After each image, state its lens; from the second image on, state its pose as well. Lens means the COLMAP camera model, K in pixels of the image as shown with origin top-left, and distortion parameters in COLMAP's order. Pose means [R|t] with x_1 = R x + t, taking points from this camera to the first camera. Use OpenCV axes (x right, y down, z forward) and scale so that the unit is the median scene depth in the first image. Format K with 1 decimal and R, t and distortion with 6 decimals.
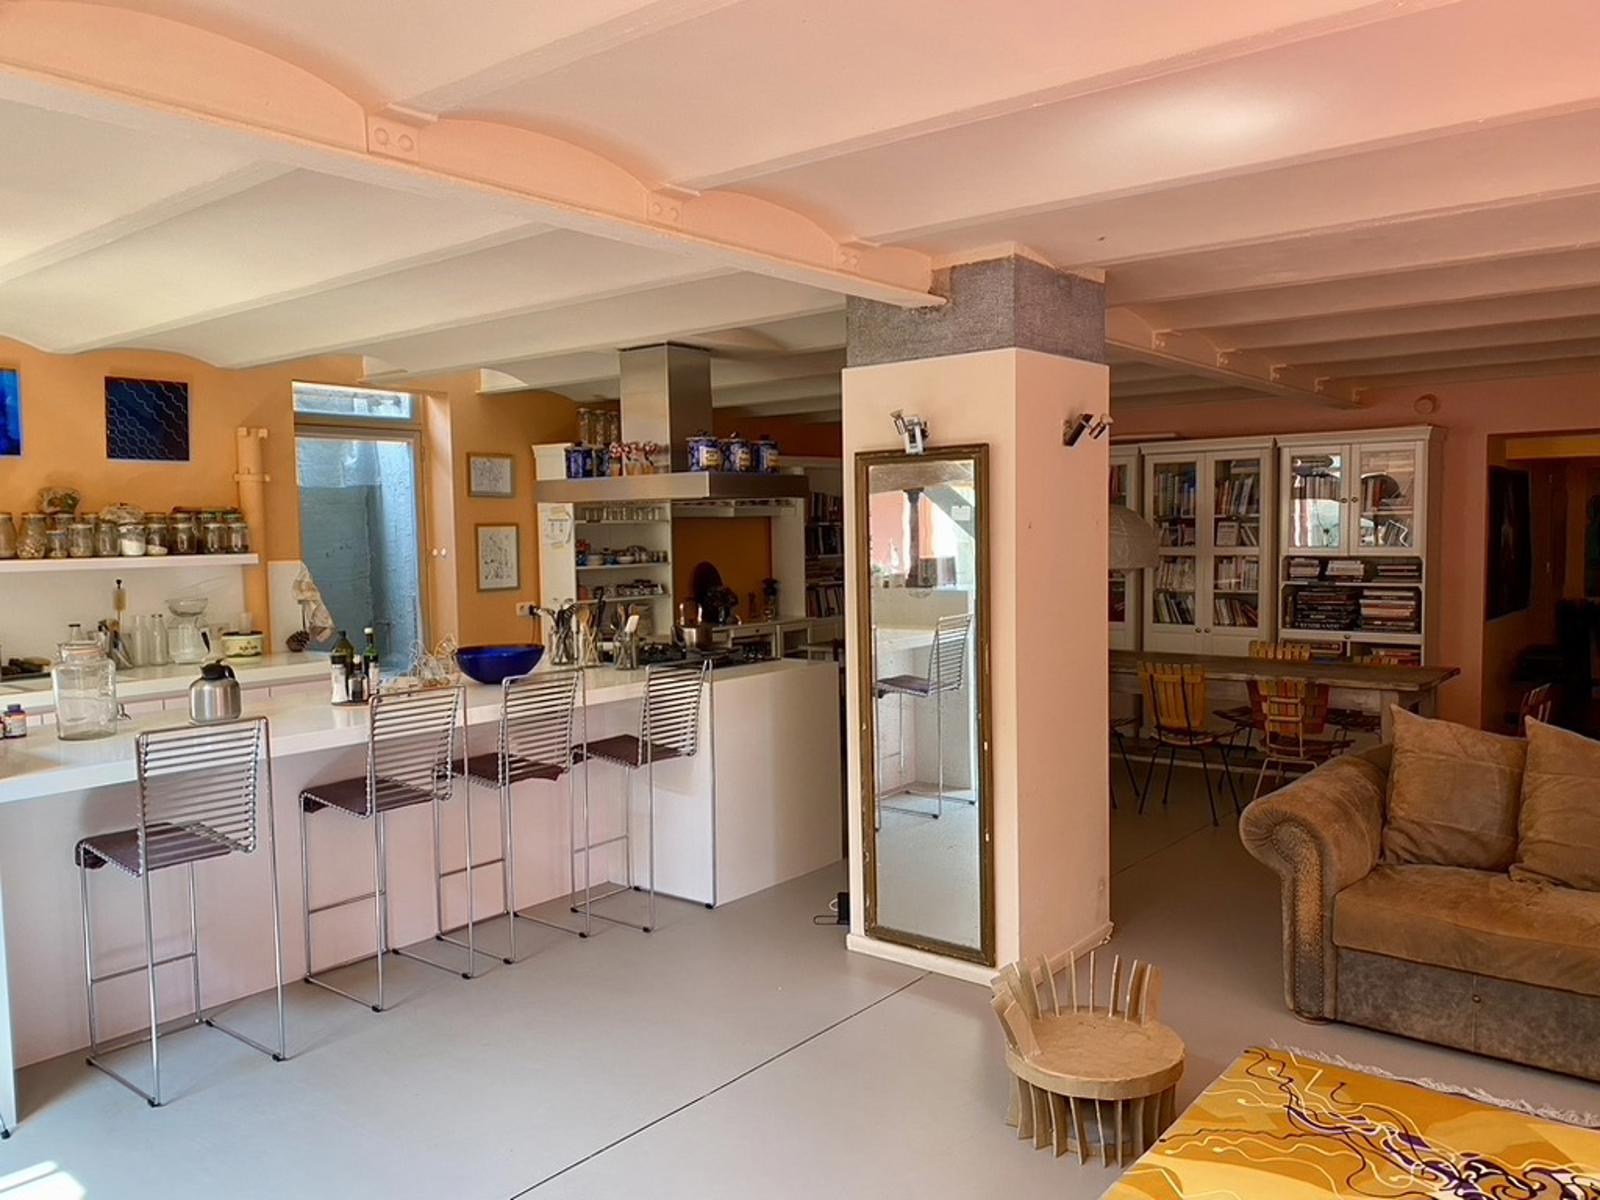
lens RADIAL K [[1219.3, 0, 801.8], [0, 1219.3, 603.8], [0, 0, 1]] dist [0.029142, -0.043645]
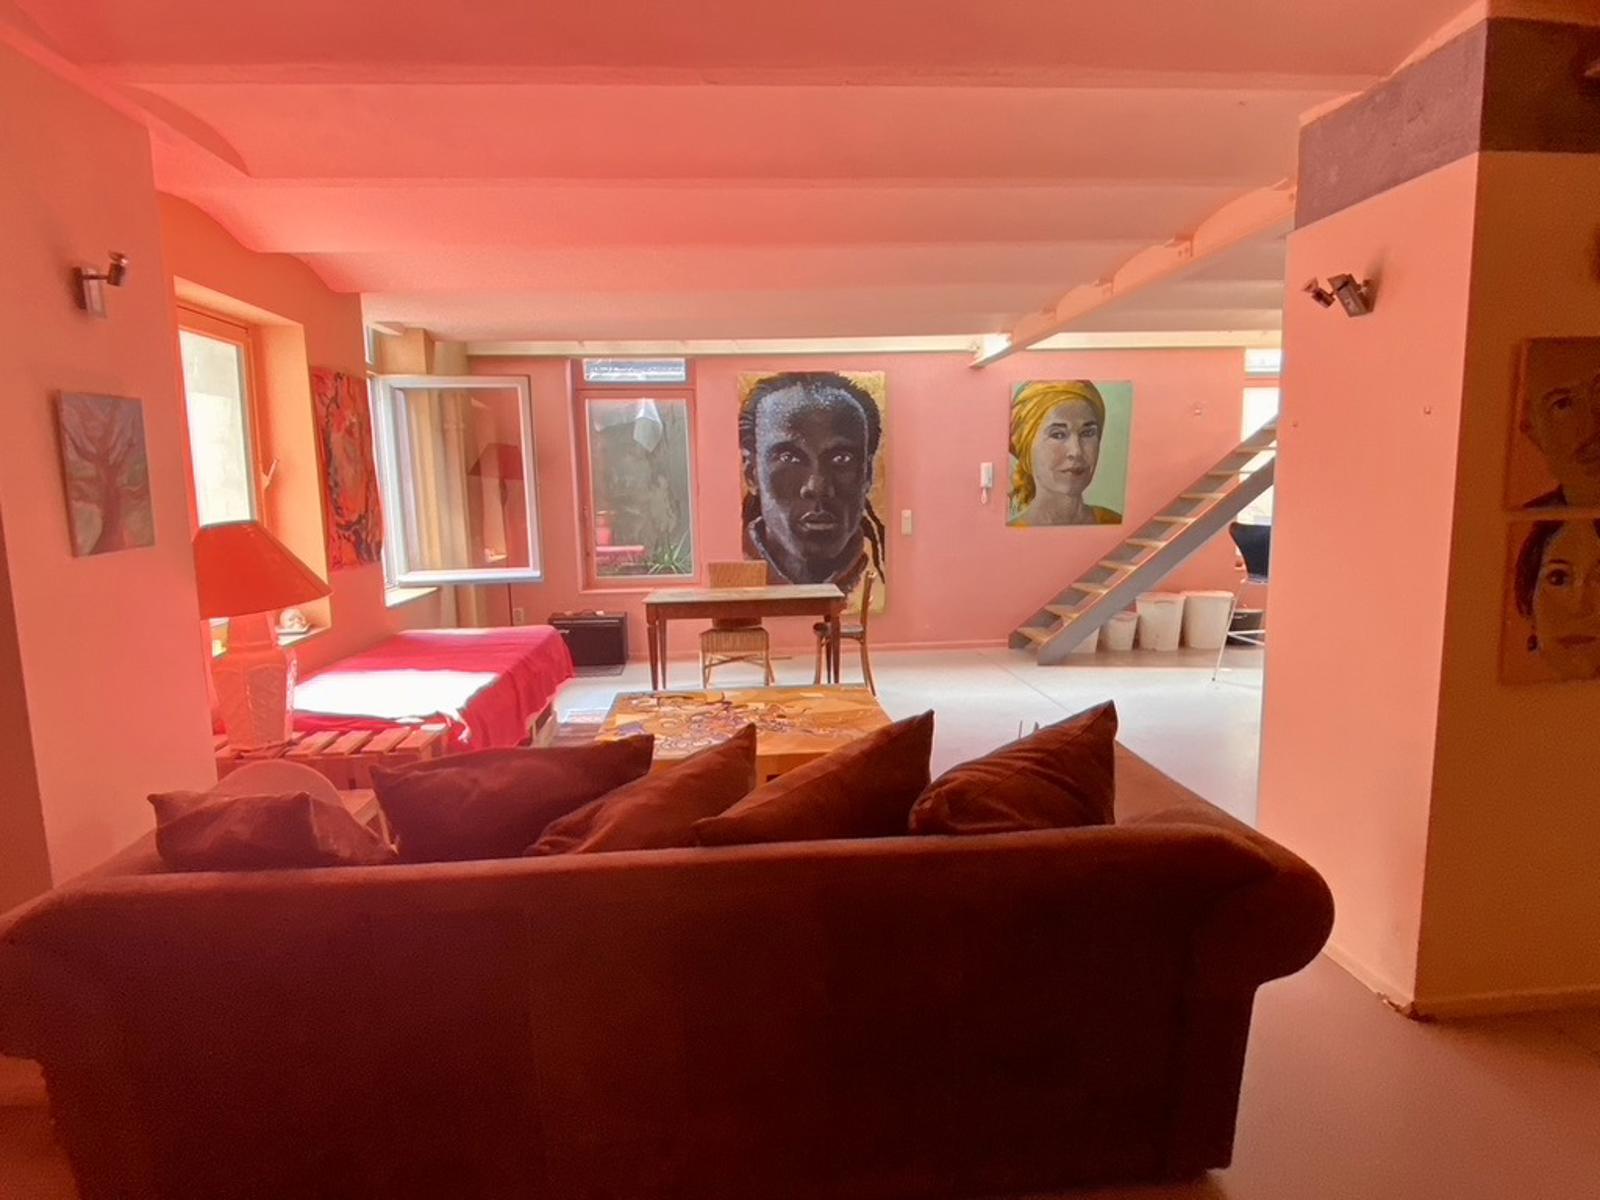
lens RADIAL K [[856.4, 0, 800.0], [0, 856.4, 600.0], [0, 0, 1]] dist [0.069878, -0.086472]
pose [[-0.717954, 0.124917, -0.684790, 0.600479], [-0.012305, 0.981335, 0.191913, -0.036410], [0.695982, 0.146211, -0.703016, 0.798445]]
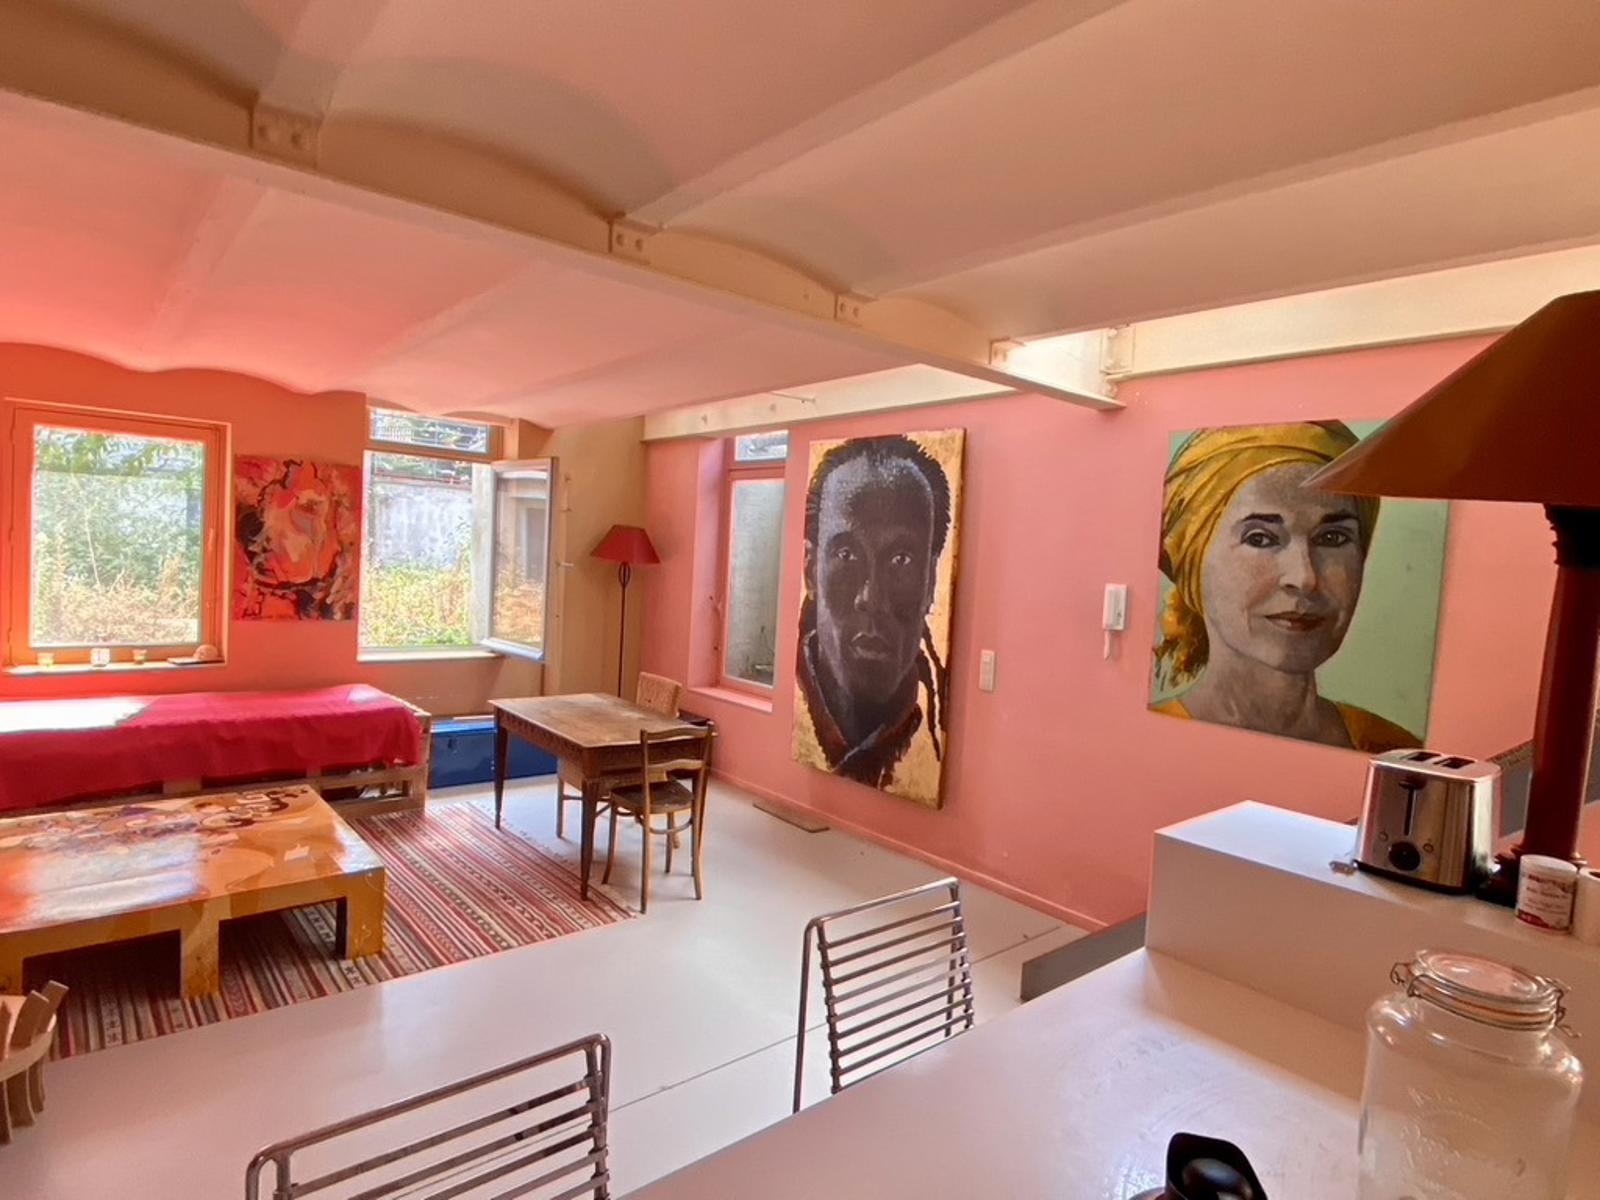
lens RADIAL K [[856.4, 0, 800.0], [0, 856.4, 600.0], [0, 0, 1]] dist [0.069878, -0.086472]
pose [[-0.984240, -0.045967, 0.170760, -0.283964], [-0.026346, 0.992964, 0.115446, -0.052966], [-0.174865, 0.109128, -0.978526, 0.777904]]
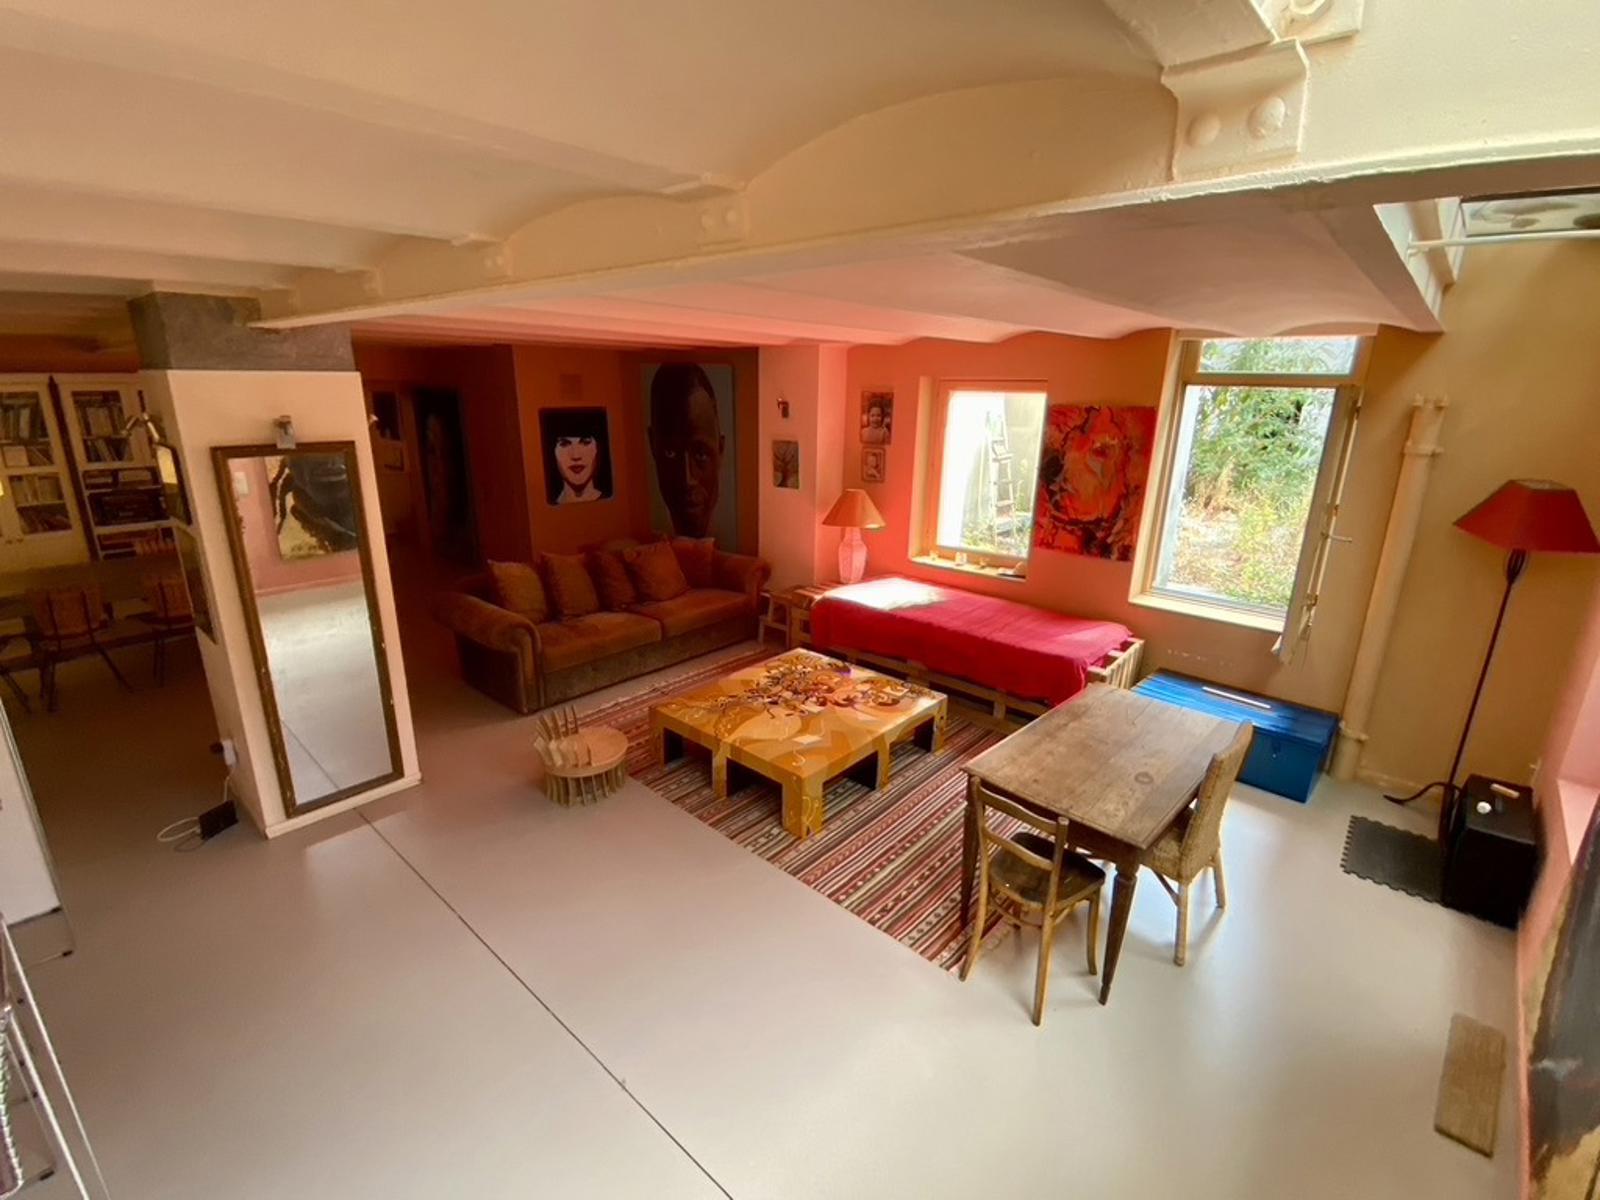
lens RADIAL K [[725.8, 0, 794.7], [0, 725.8, 595.6], [0, 0, 1]] dist [0.057867, -0.049412]
pose [[0.040031, -0.262923, 0.963986, -0.449536], [0.046465, 0.964206, 0.261053, -0.102069], [-0.998118, 0.034341, 0.050815, 0.292271]]
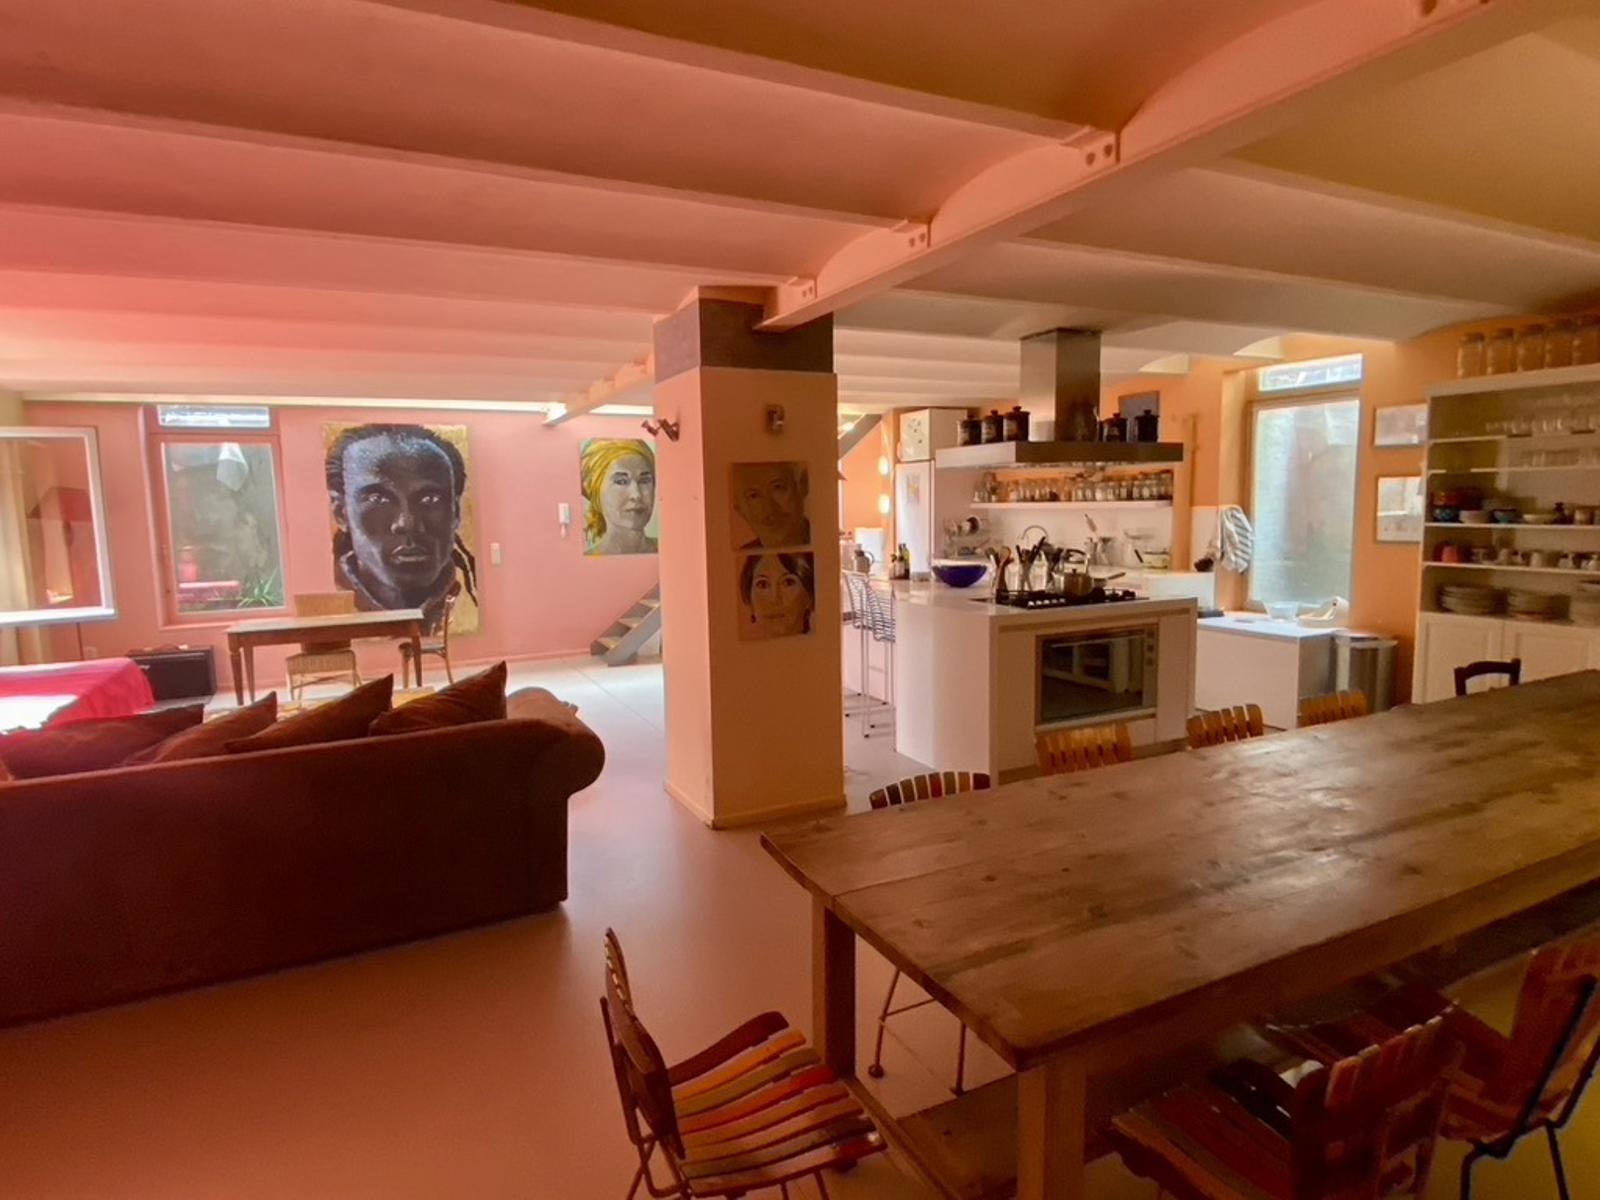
lens RADIAL K [[856.4, 0, 800.0], [0, 856.4, 600.0], [0, 0, 1]] dist [0.069878, -0.086472]
pose [[-0.409837, 0.130048, -0.902841, 0.735164], [-0.031974, 0.987128, 0.156704, -0.075863], [0.911598, 0.093091, -0.400403, 1.062612]]
